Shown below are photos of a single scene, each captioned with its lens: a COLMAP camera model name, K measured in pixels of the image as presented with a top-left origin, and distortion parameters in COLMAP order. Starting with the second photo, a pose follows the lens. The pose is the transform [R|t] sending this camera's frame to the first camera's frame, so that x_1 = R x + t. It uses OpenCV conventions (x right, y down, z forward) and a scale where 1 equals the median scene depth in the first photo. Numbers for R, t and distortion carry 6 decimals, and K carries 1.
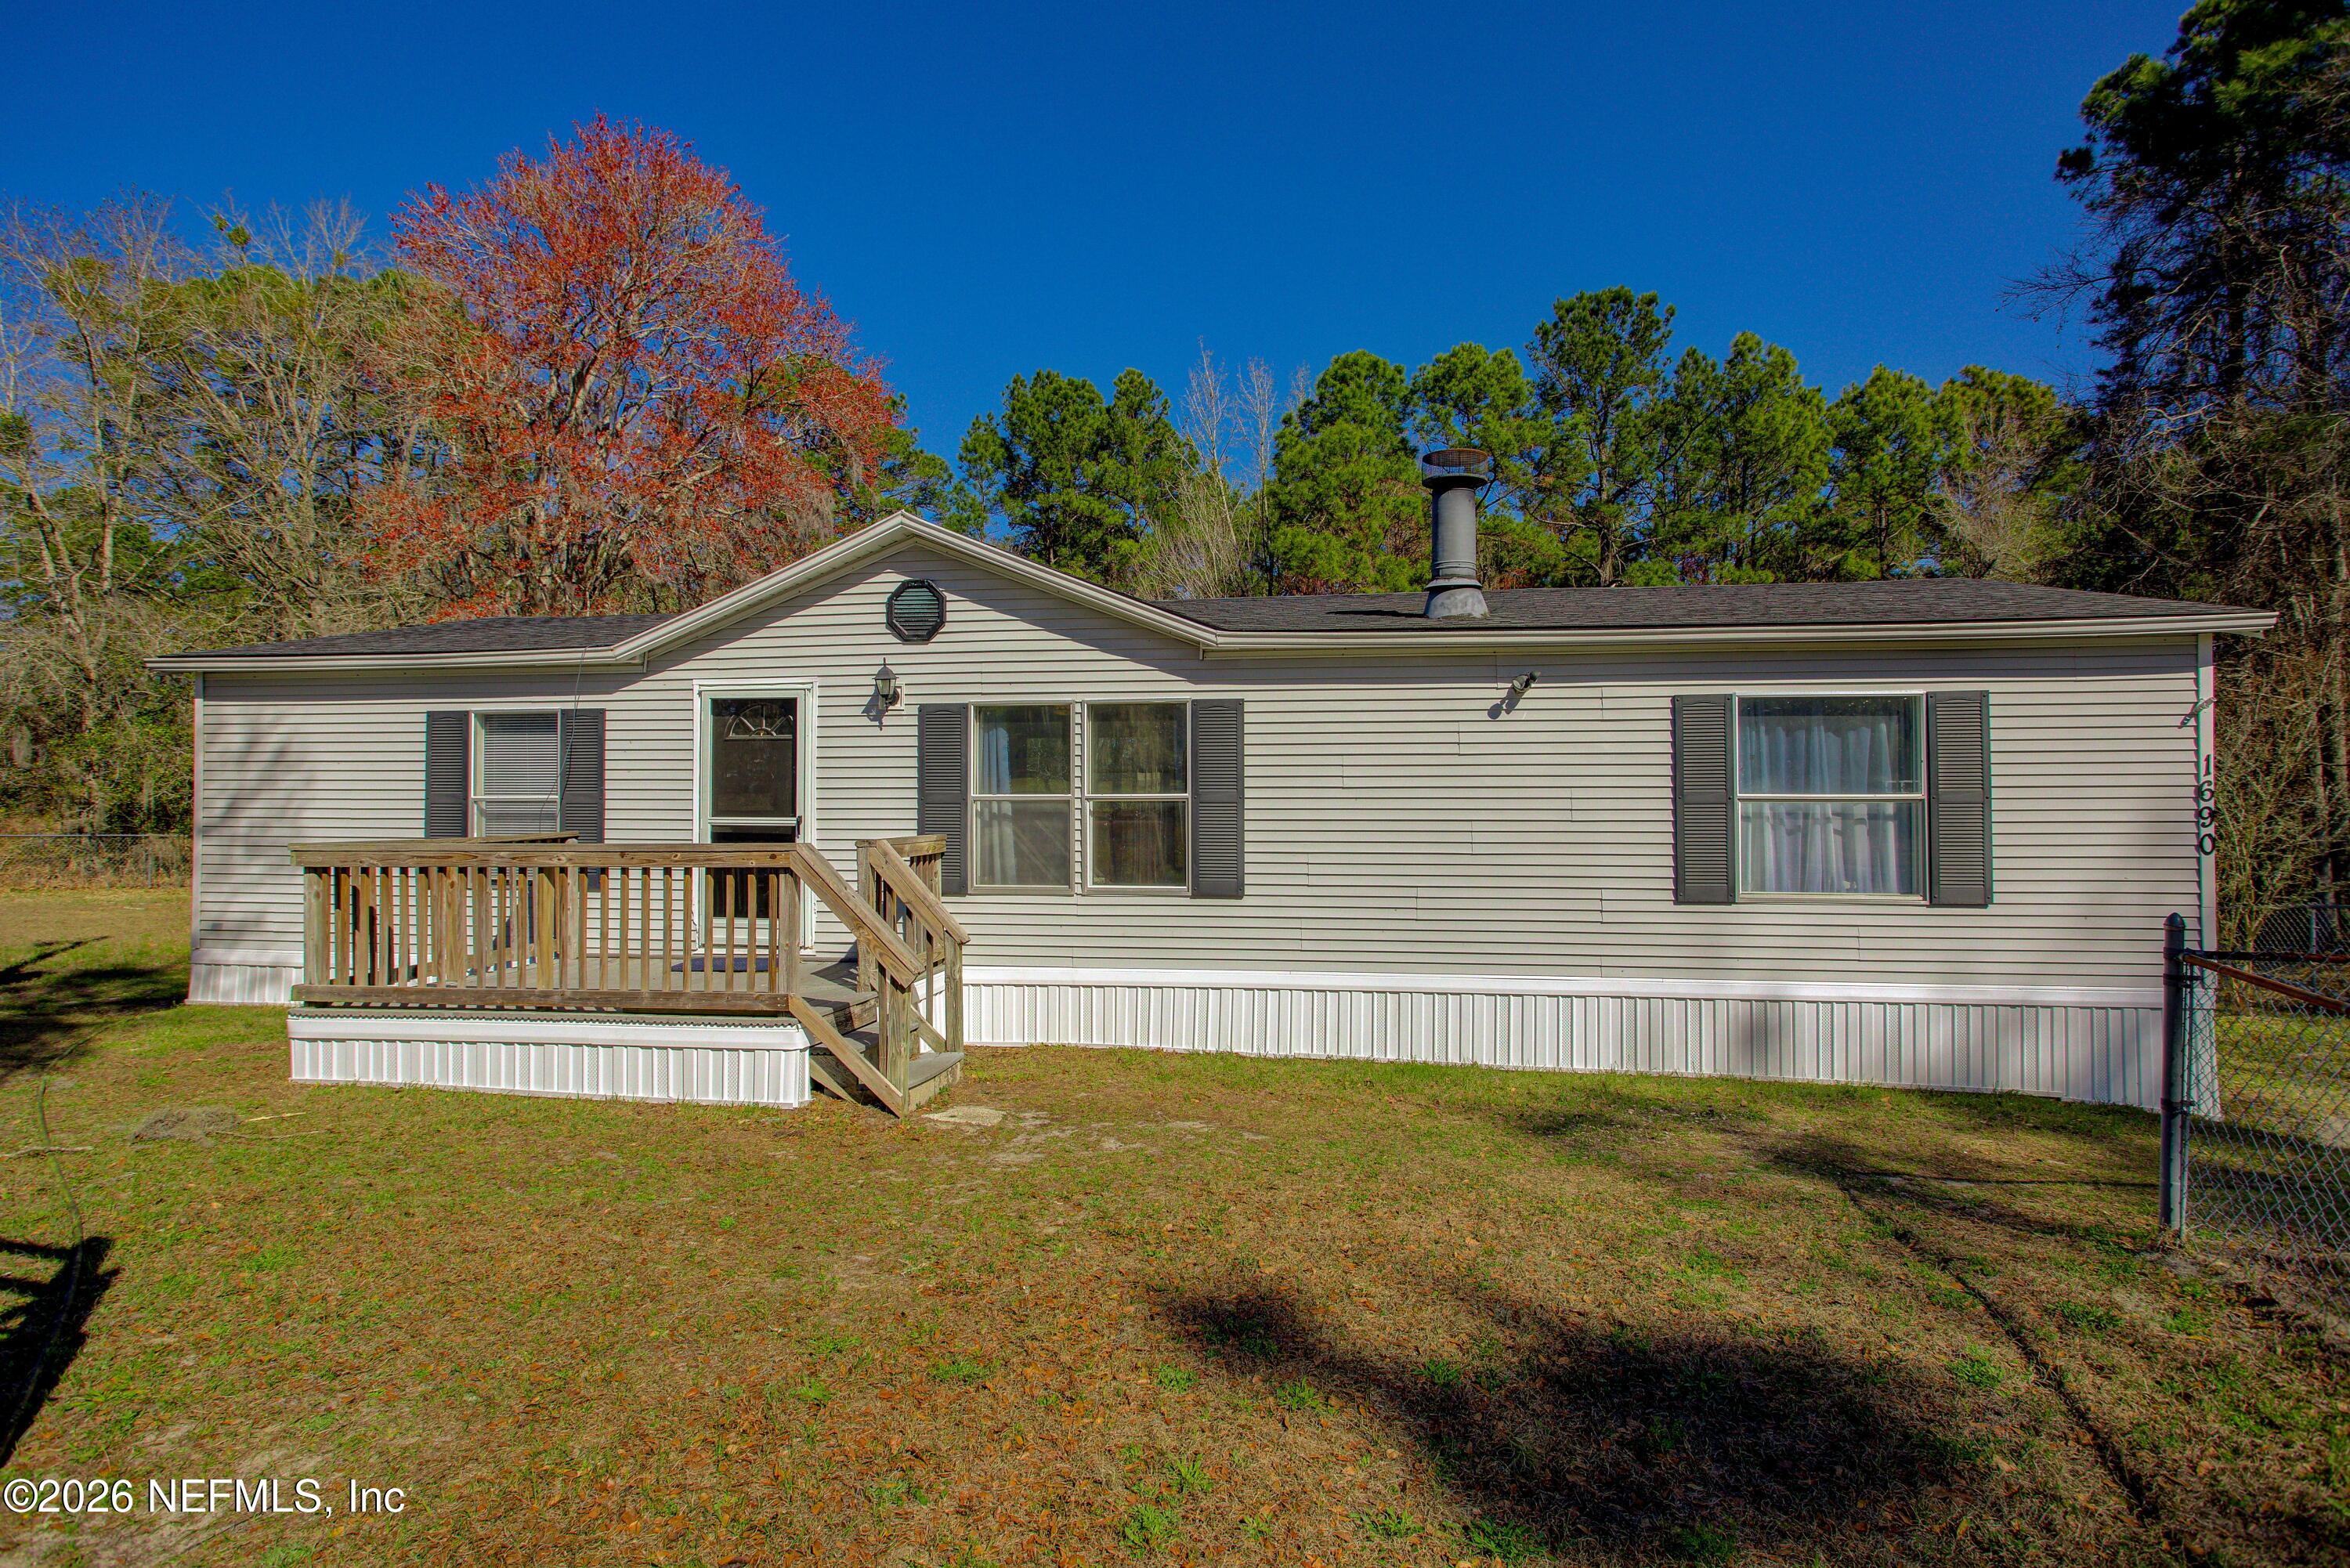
lens RADIAL K [[1177.0, 0, 1169.6], [0, 1177.0, 777.7], [0, 0, 1]] dist [-0.018888, 0.008914]
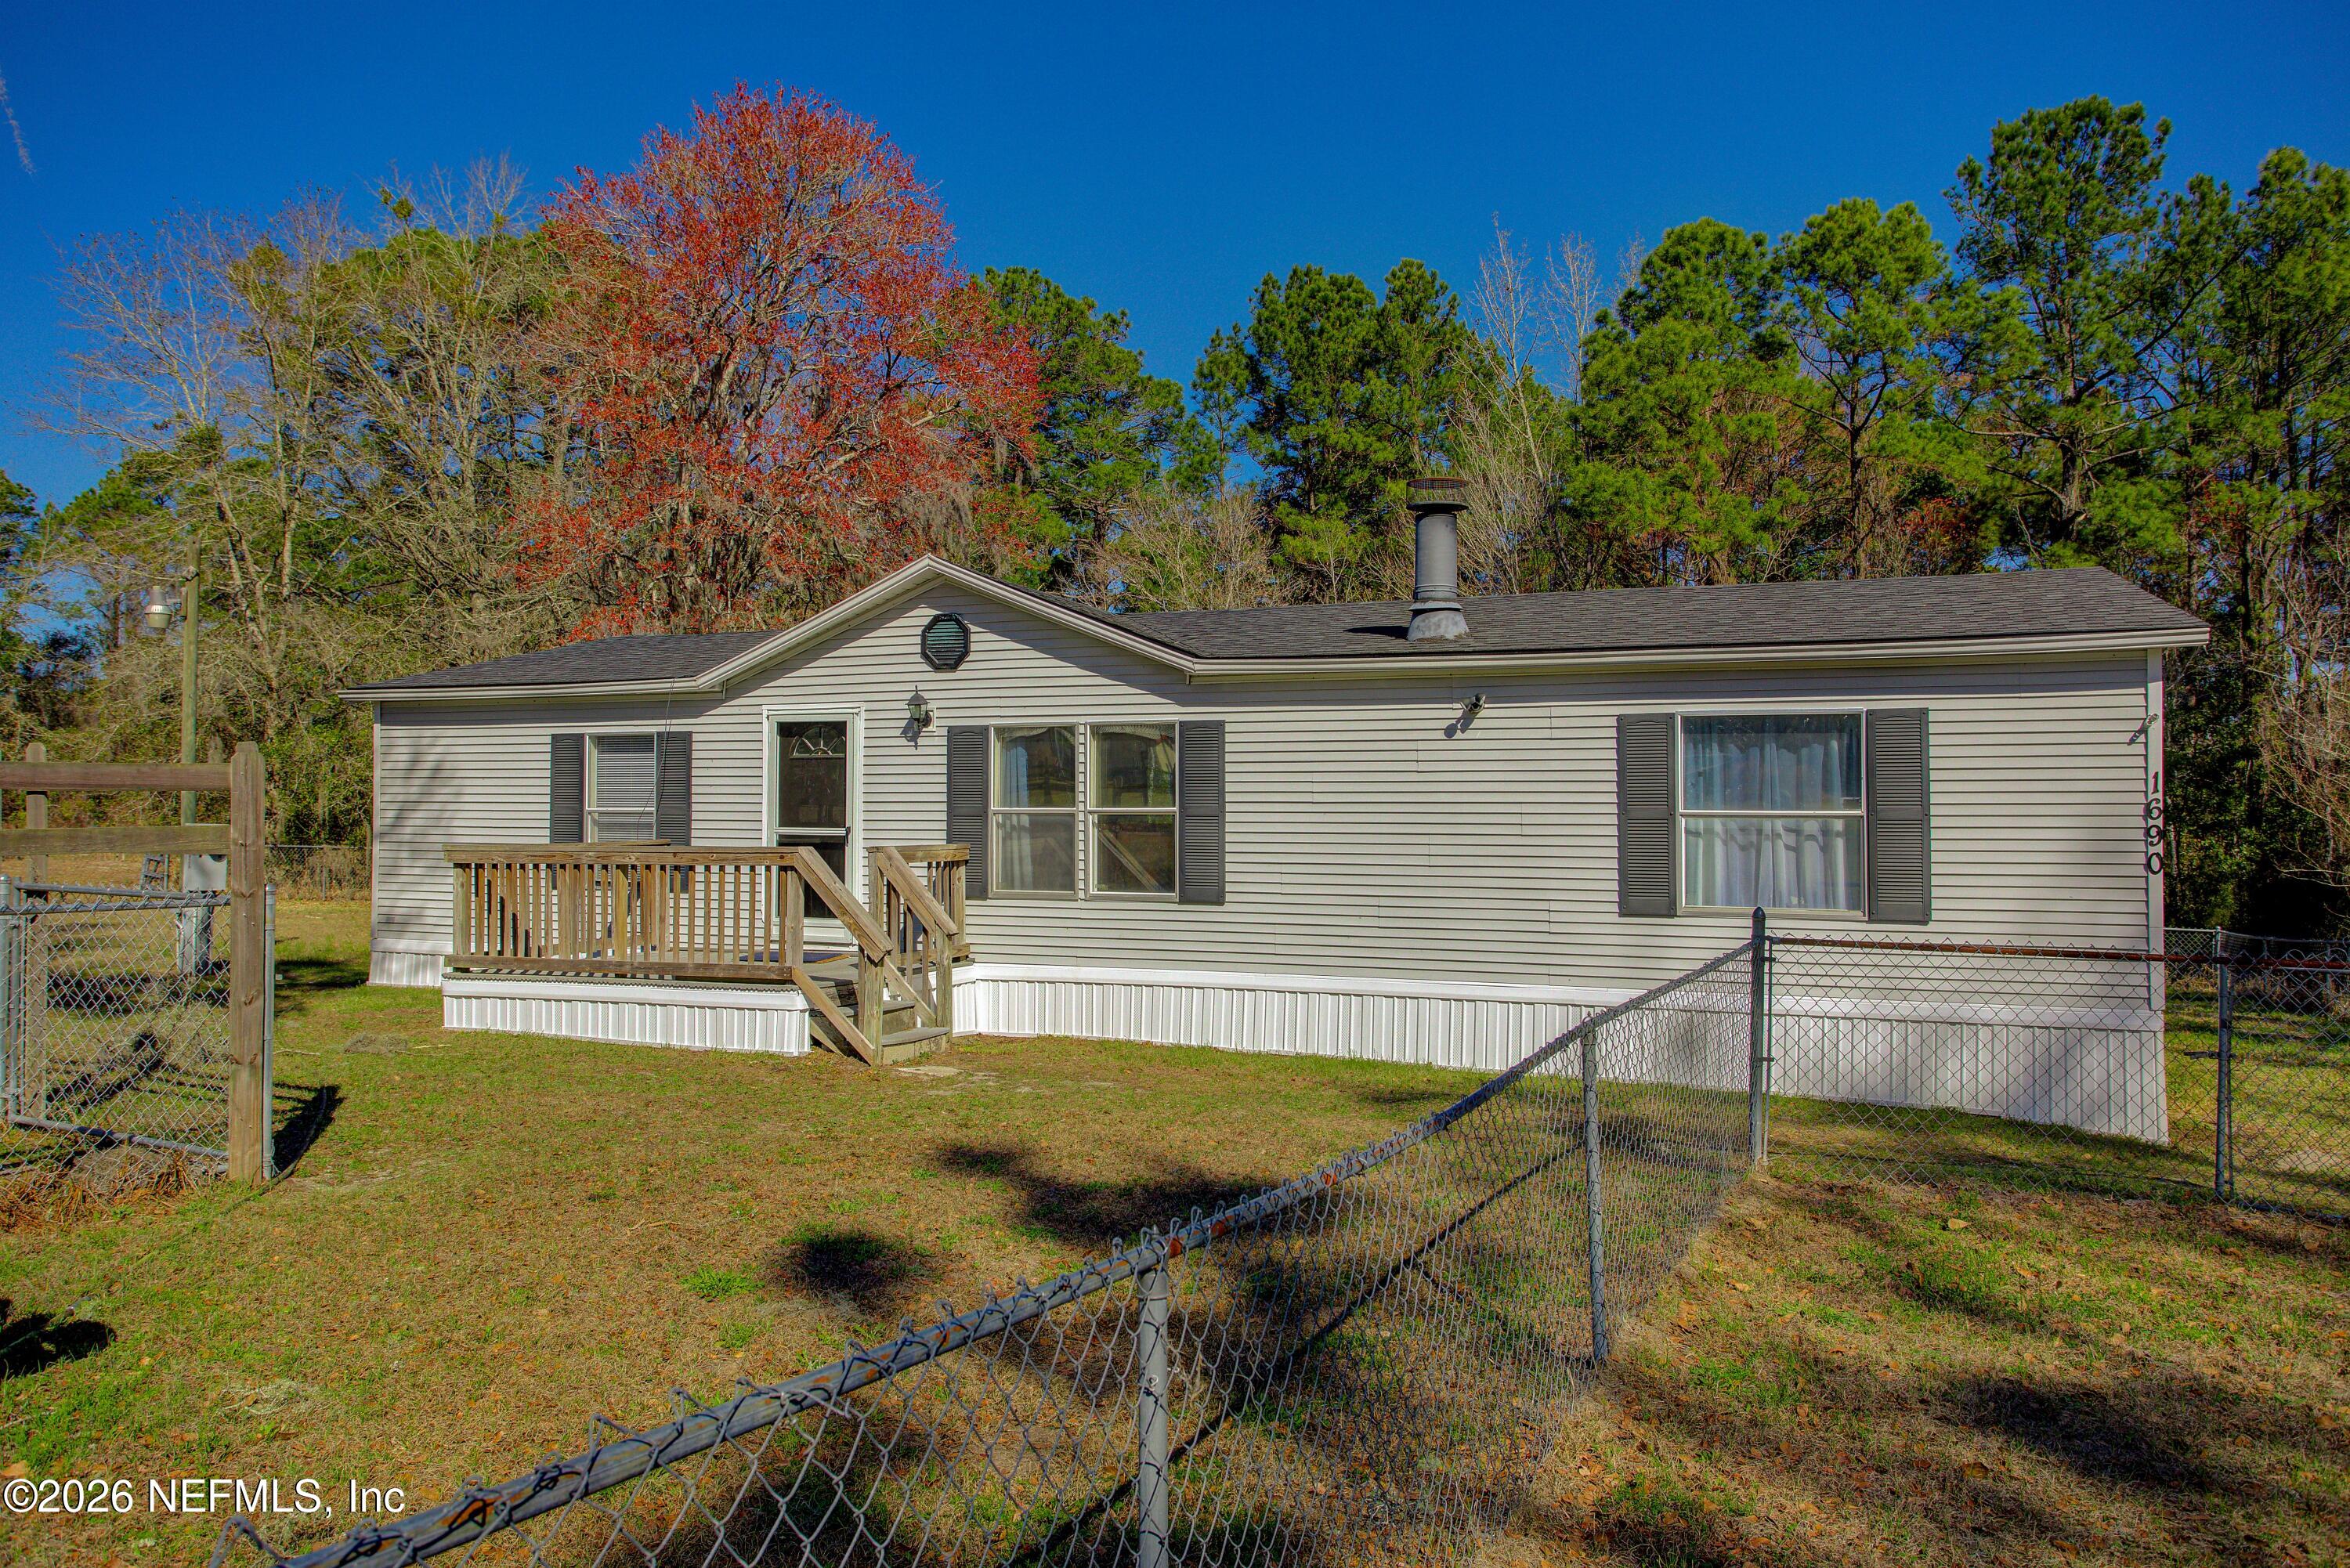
lens RADIAL K [[1599.3, 0, 1178.2], [0, 1599.3, 777.6], [0, 0, 1]] dist [0.006338, -0.013547]
pose [[0.975723, -0.000936, -0.219008, 0.326931], [0.000111, 0.999993, -0.003781, -0.008407], [0.219010, 0.003665, 0.975716, -0.420001]]
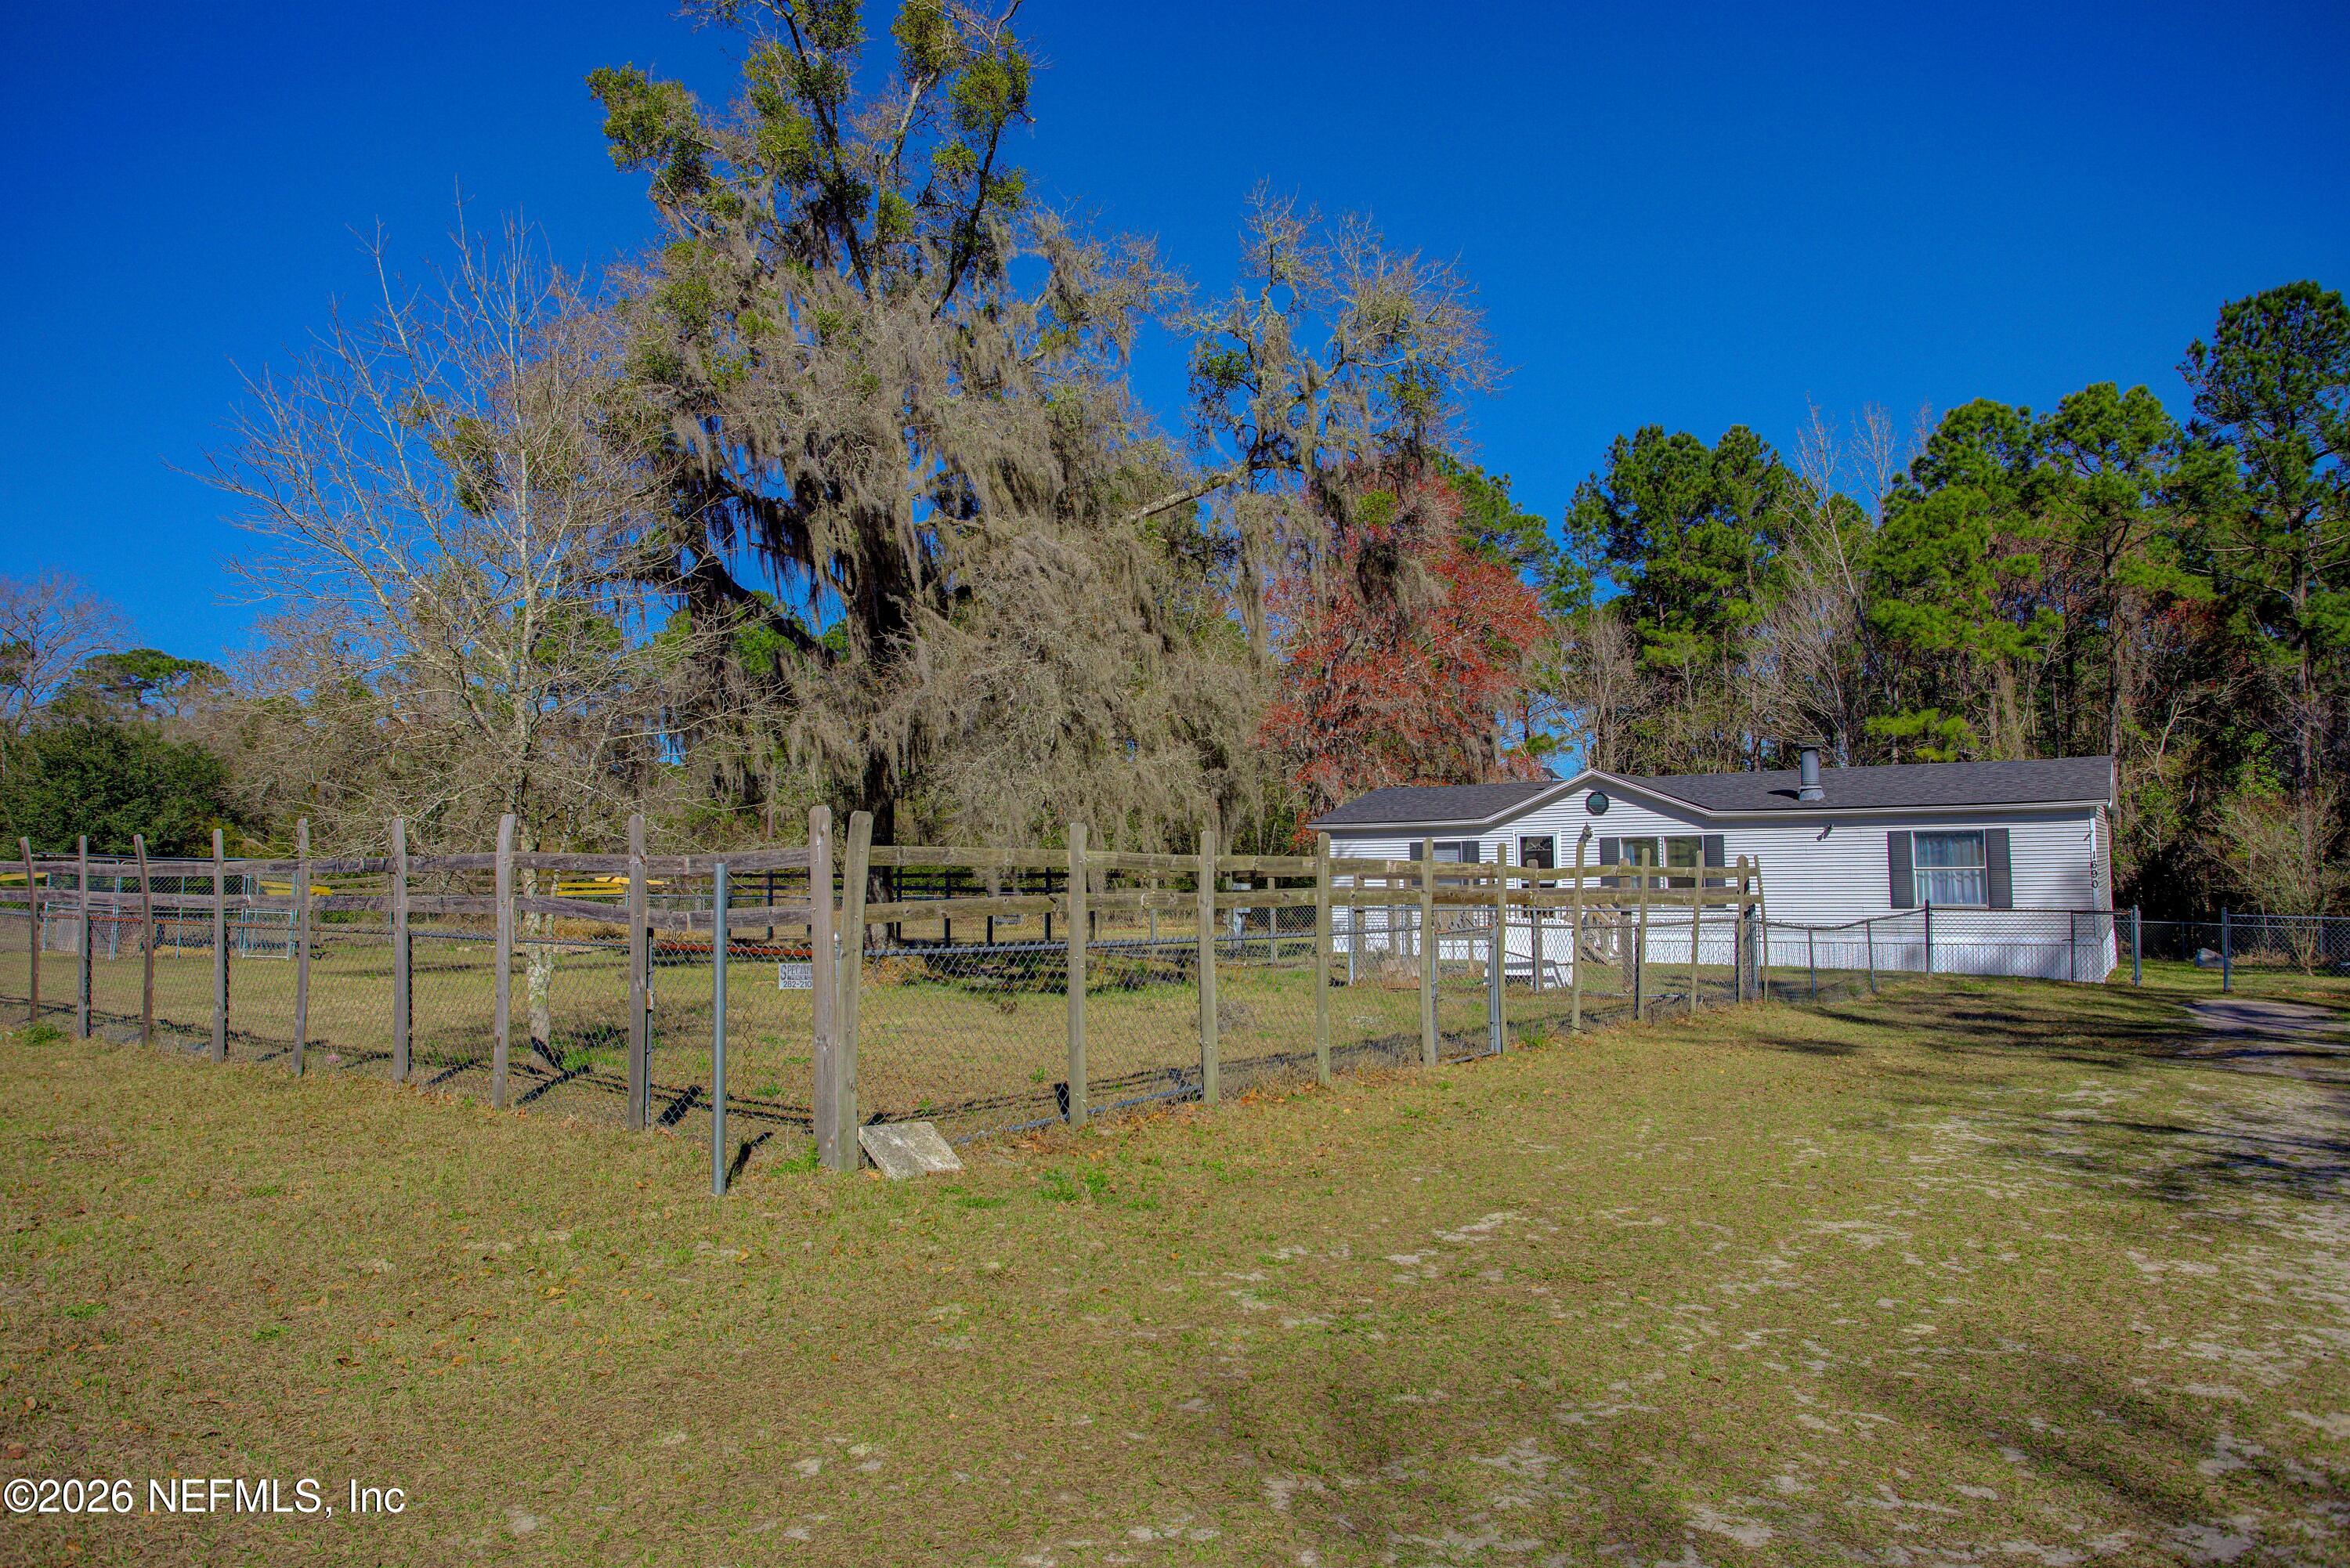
lens RADIAL K [[1599.3, 0, 1178.2], [0, 1599.3, 777.6], [0, 0, 1]] dist [0.006338, -0.013547]
pose [[0.919362, -0.036399, -0.391726, 0.340967], [0.024811, 0.999093, -0.034605, -0.097258], [0.392630, 0.022095, 0.919431, -2.759822]]
